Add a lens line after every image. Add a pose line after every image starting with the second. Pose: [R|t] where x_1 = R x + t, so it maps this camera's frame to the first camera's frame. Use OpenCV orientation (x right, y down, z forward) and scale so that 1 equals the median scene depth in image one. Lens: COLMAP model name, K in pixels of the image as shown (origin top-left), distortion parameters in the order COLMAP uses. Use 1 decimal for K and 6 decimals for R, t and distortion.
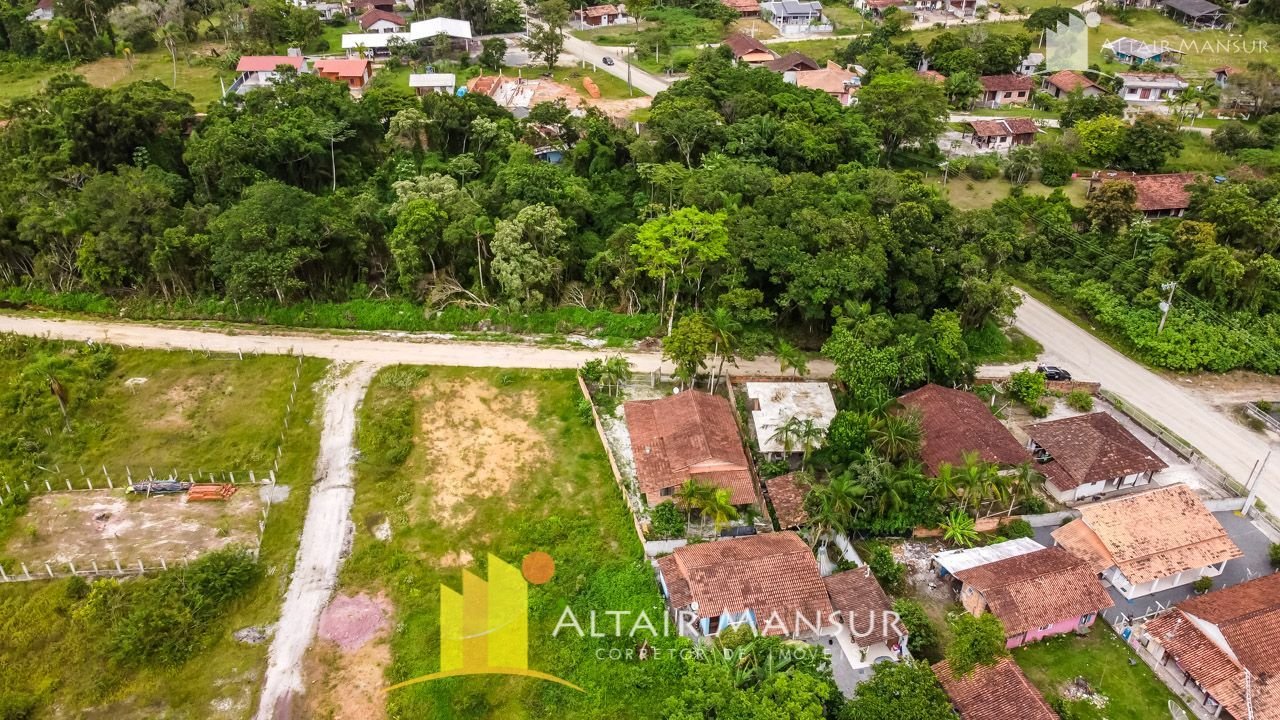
lens RADIAL K [[973.3, 0, 629.3], [0, 973.3, 341.5], [0, 0, 1]] dist [0.000581, -0.004176]
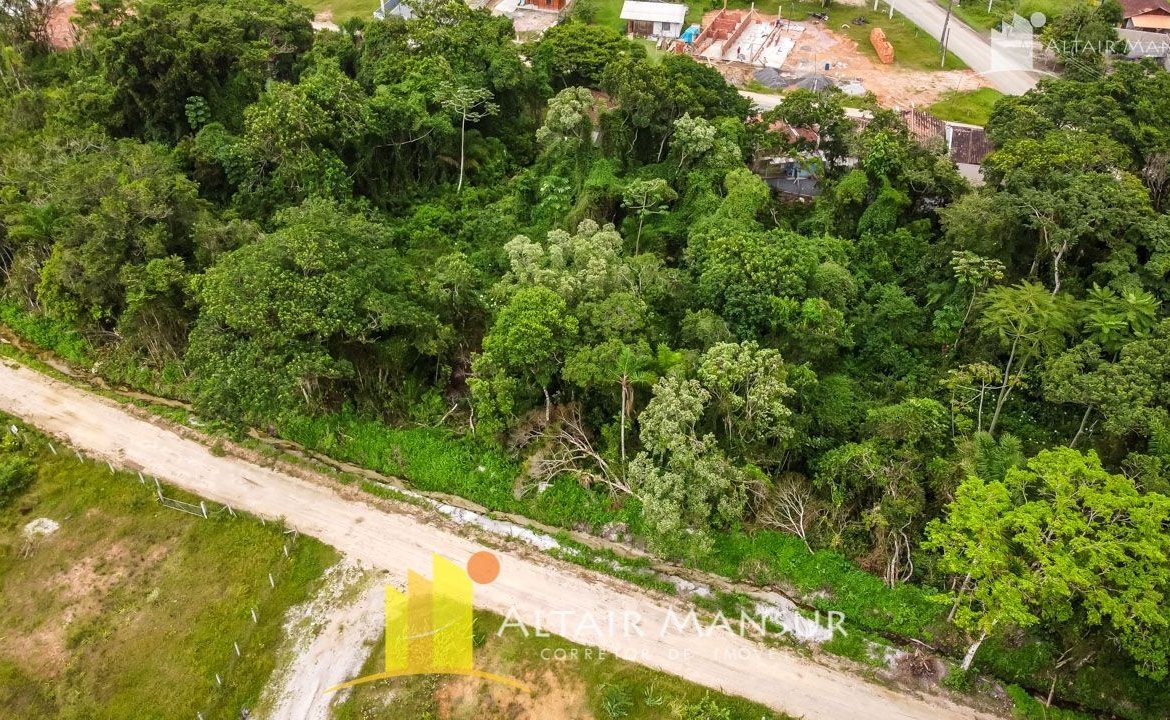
lens RADIAL K [[972.3, 0, 581.3], [0, 972.3, 339.4], [0, 0, 1]] dist [0.015299, -0.032037]
pose [[0.949101, 0.187398, -0.253158, -0.045764], [-0.159586, 0.979053, 0.126439, -0.187446], [0.271550, -0.079603, 0.959127, 0.464071]]
